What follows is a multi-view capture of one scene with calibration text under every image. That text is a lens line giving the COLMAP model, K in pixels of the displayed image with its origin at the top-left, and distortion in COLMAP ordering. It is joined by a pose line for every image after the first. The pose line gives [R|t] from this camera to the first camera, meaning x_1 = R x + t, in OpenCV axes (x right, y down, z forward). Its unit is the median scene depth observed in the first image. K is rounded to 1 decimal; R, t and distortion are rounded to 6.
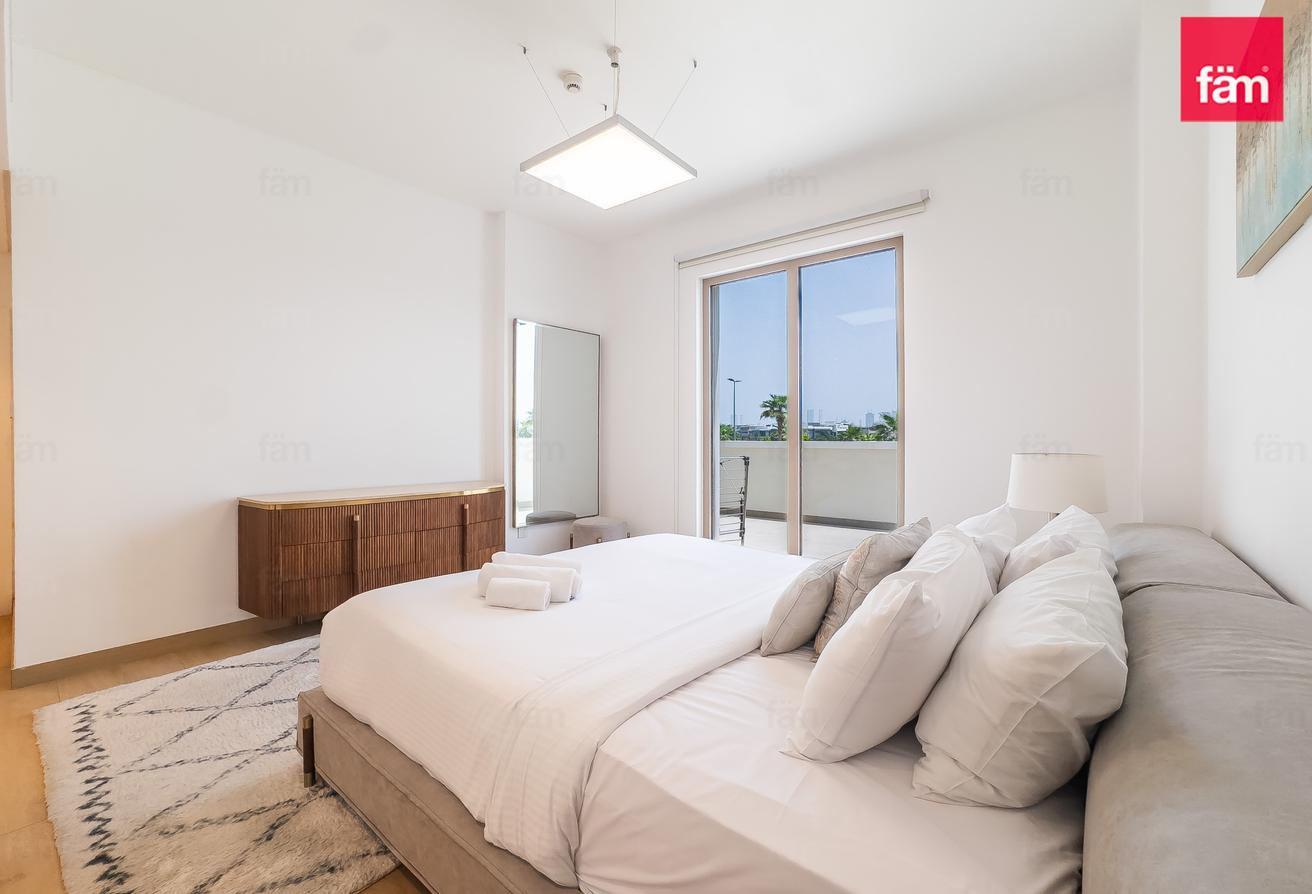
lens RADIAL K [[540.2, 0, 653.8], [0, 540.2, 447.8], [0, 0, 1]] dist [-0.032910, 0.014410]
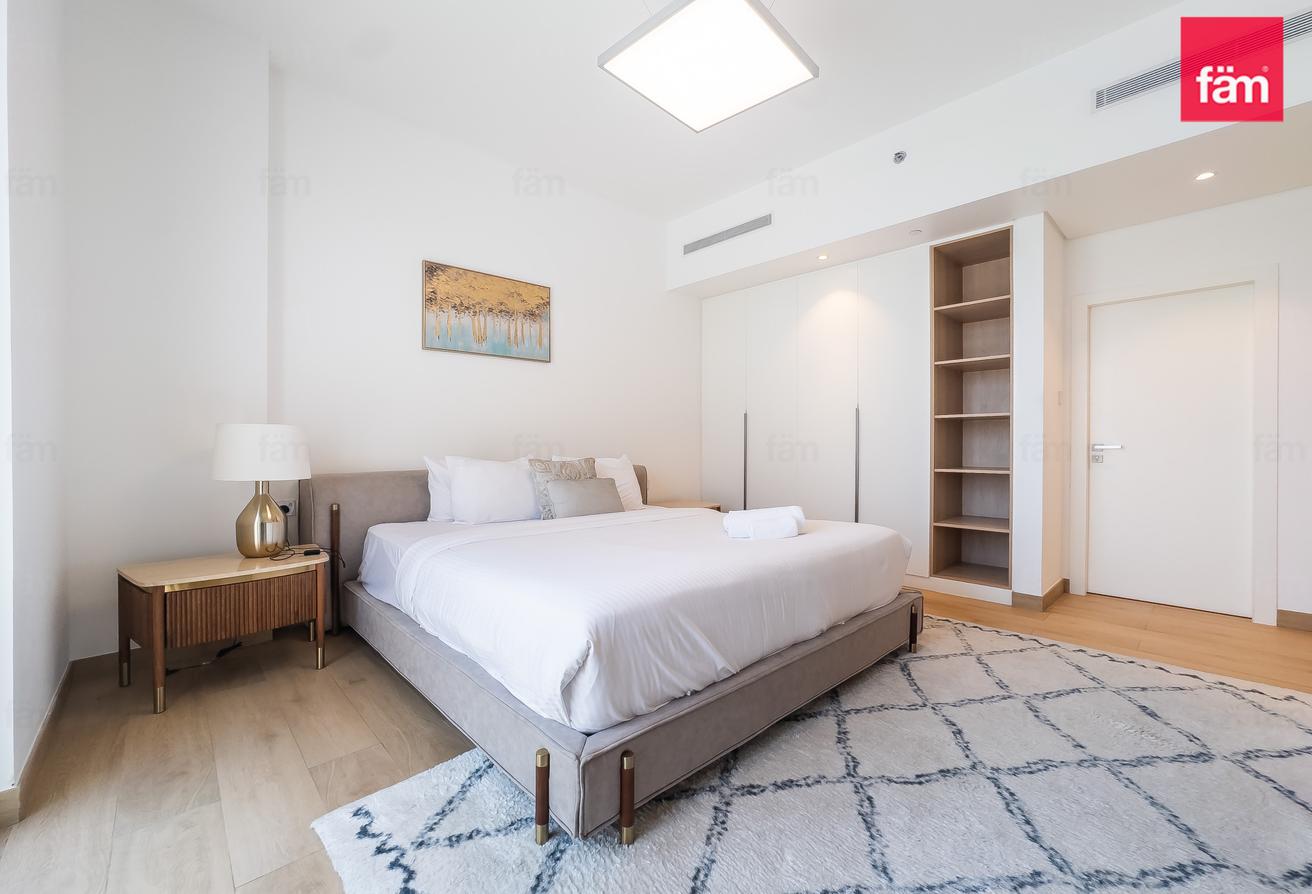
lens RADIAL K [[540.2, 0, 653.8], [0, 540.2, 447.8], [0, 0, 1]] dist [-0.032910, 0.014410]
pose [[-0.992245, -0.002928, 0.124261, -0.124708], [0.000311, 0.999661, 0.026036, 0.037105], [-0.124295, 0.025873, -0.991908, 2.320997]]
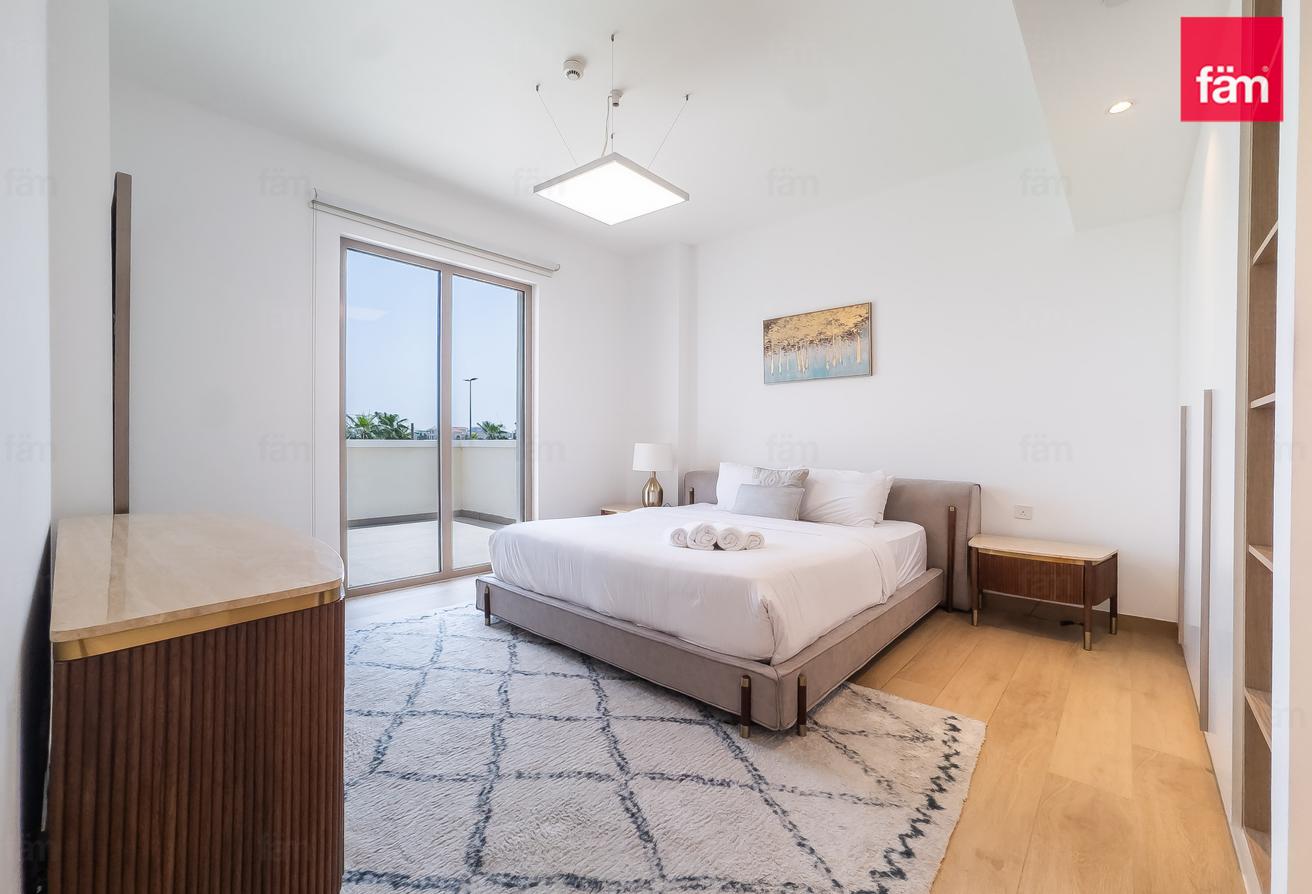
lens RADIAL K [[545.5, 0, 656.0], [0, 545.5, 447.0], [0, 0, 1]] dist [-0.057257, 0.043717]
pose [[0.041550, -0.010544, 0.999081, -1.578127], [0.015468, 0.999831, 0.009908, 0.010831], [-0.999017, 0.015042, 0.041706, 1.106979]]
